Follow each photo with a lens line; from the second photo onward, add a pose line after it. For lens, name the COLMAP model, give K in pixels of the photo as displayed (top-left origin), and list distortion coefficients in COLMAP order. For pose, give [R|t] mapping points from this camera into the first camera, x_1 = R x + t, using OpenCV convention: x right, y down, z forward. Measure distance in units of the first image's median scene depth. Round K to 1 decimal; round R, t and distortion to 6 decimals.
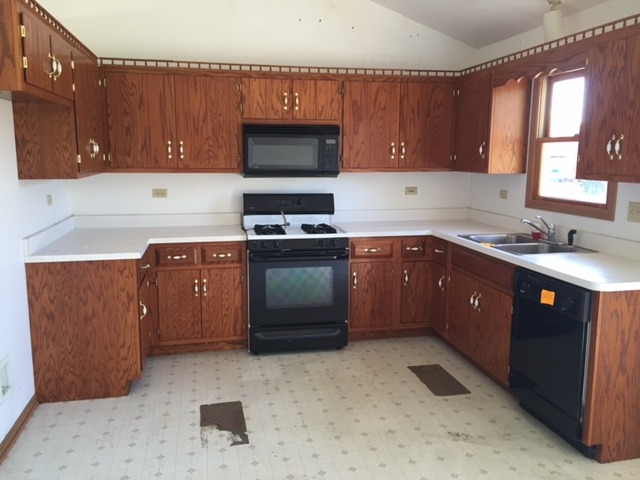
lens RADIAL K [[540.4, 0, 320.0], [0, 540.4, 240.0], [0, 0, 1]] dist [0.082911, -0.115462]
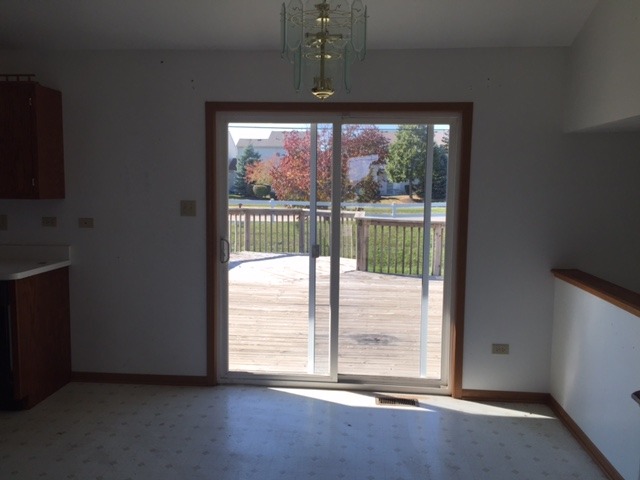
lens RADIAL K [[540.4, 0, 320.0], [0, 540.4, 240.0], [0, 0, 1]] dist [0.082911, -0.115462]
pose [[0.297206, -0.099863, 0.949577, -0.339336], [0.135540, 0.988857, 0.061571, 0.010397], [-0.945144, 0.110406, 0.307430, -0.081148]]
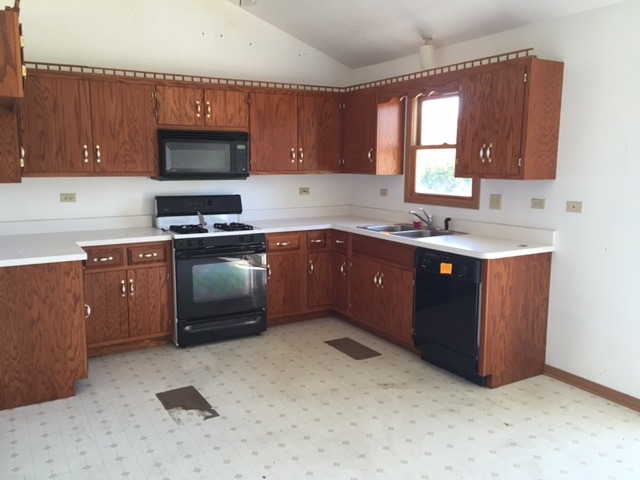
lens RADIAL K [[540.4, 0, 320.0], [0, 540.4, 240.0], [0, 0, 1]] dist [0.082911, -0.115462]
pose [[0.949596, -0.047589, 0.309844, -0.190678], [0.050637, 0.998716, -0.001796, 0.017863], [-0.309361, 0.017395, 0.950786, -0.097250]]
